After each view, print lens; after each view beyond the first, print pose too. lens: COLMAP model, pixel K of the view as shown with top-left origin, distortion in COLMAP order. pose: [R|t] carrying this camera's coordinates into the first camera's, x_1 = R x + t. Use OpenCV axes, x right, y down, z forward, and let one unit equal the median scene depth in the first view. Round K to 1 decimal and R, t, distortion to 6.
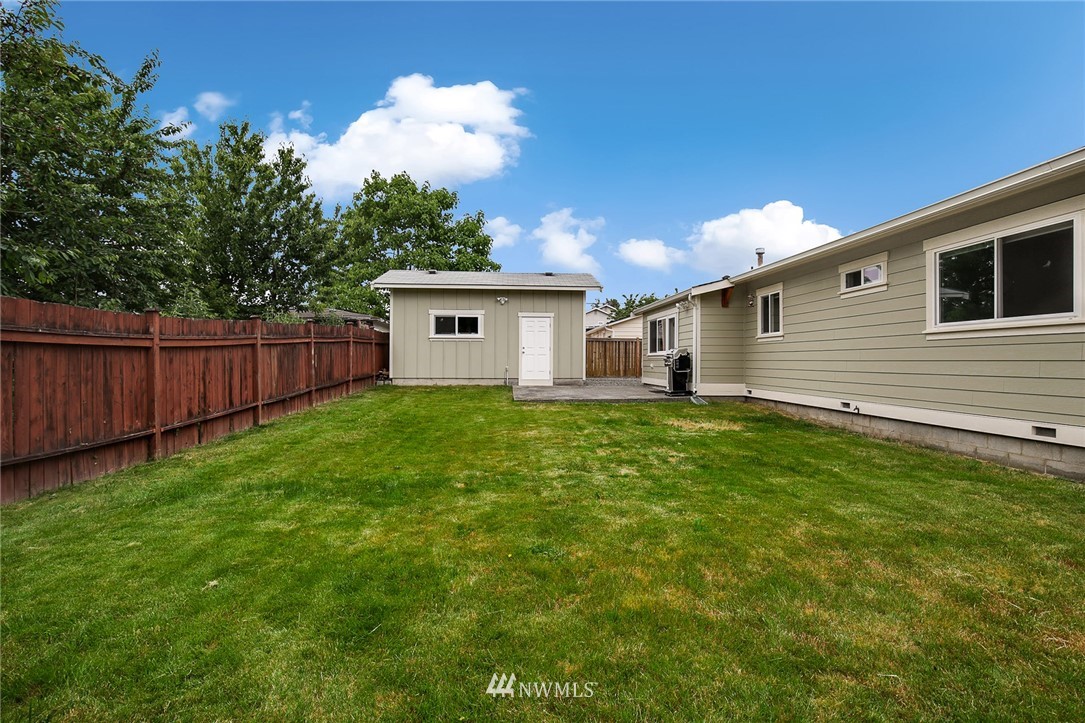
lens RADIAL K [[524.0, 0, 551.1], [0, 524.0, 360.1], [0, 0, 1]] dist [-0.026822, 0.000306]
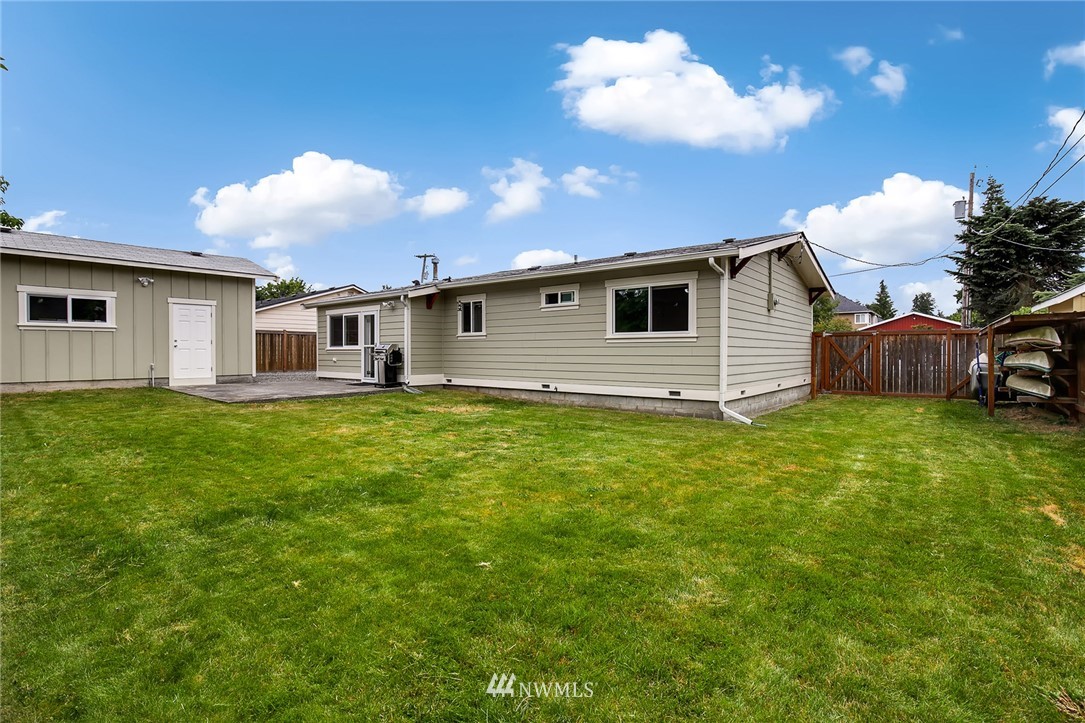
lens RADIAL K [[502.4, 0, 559.2], [0, 502.4, 356.1], [0, 0, 1]] dist [-0.025801, 0.000721]
pose [[0.678185, -0.012114, 0.734791, -0.317057], [0.002871, 0.999900, 0.013835, -0.011316], [-0.734885, -0.007273, 0.678152, 0.026993]]
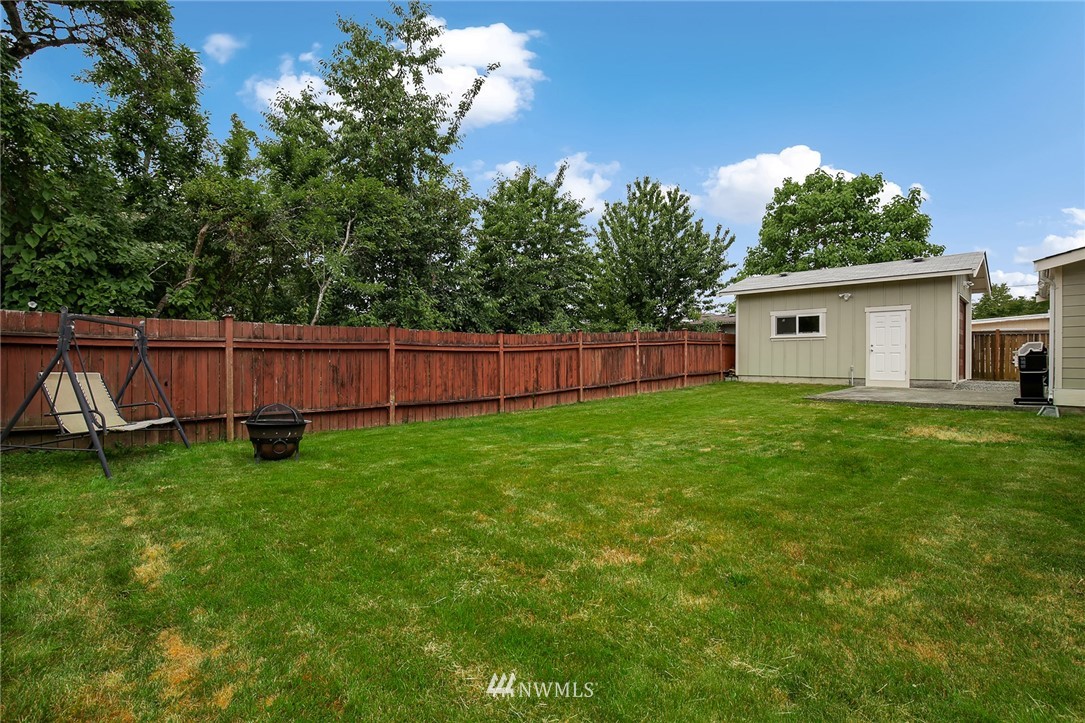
lens RADIAL K [[504.5, 0, 547.5], [0, 504.5, 369.2], [0, 0, 1]] dist [-0.038588, 0.008181]
pose [[0.634303, 0.012011, -0.772991, 0.385707], [0.001535, 0.999858, 0.016795, 0.004427], [0.773083, -0.011840, 0.634194, -0.003671]]
